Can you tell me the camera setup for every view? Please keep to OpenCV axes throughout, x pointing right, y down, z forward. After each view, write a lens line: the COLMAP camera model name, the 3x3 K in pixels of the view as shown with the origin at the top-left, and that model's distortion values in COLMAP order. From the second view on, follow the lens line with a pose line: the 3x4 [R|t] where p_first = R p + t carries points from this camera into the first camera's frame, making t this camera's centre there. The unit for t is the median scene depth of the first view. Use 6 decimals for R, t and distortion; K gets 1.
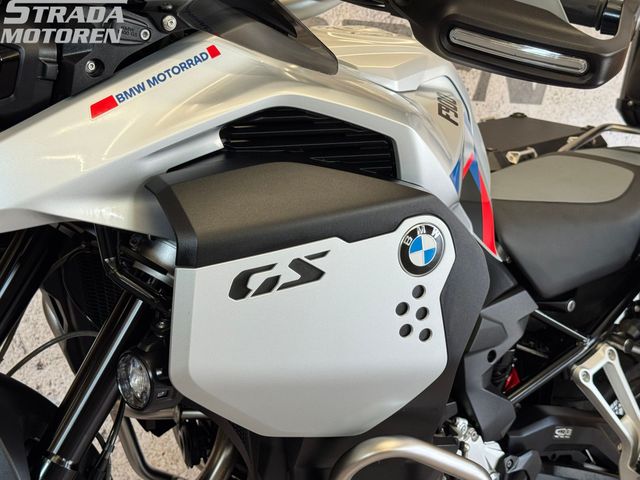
lens RADIAL K [[1021.1, 0, 315.3], [0, 1021.1, 237.2], [0, 0, 1]] dist [0.173924, 0.000000]
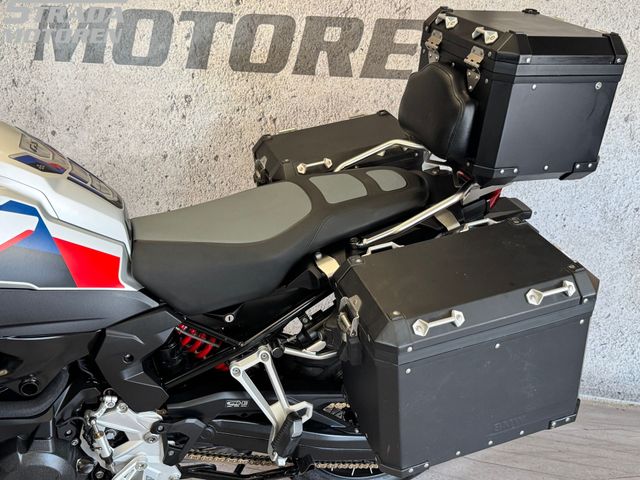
lens RADIAL K [[670.1, 0, 319.9], [0, 670.1, 250.0], [0, 0, 1]] dist [0.045756, 0.000000]
pose [[0.898753, 0.129169, -0.418997, 1.092954], [-0.021034, 0.967222, 0.253059, -0.363953], [0.437951, -0.218624, 0.872011, 0.548782]]
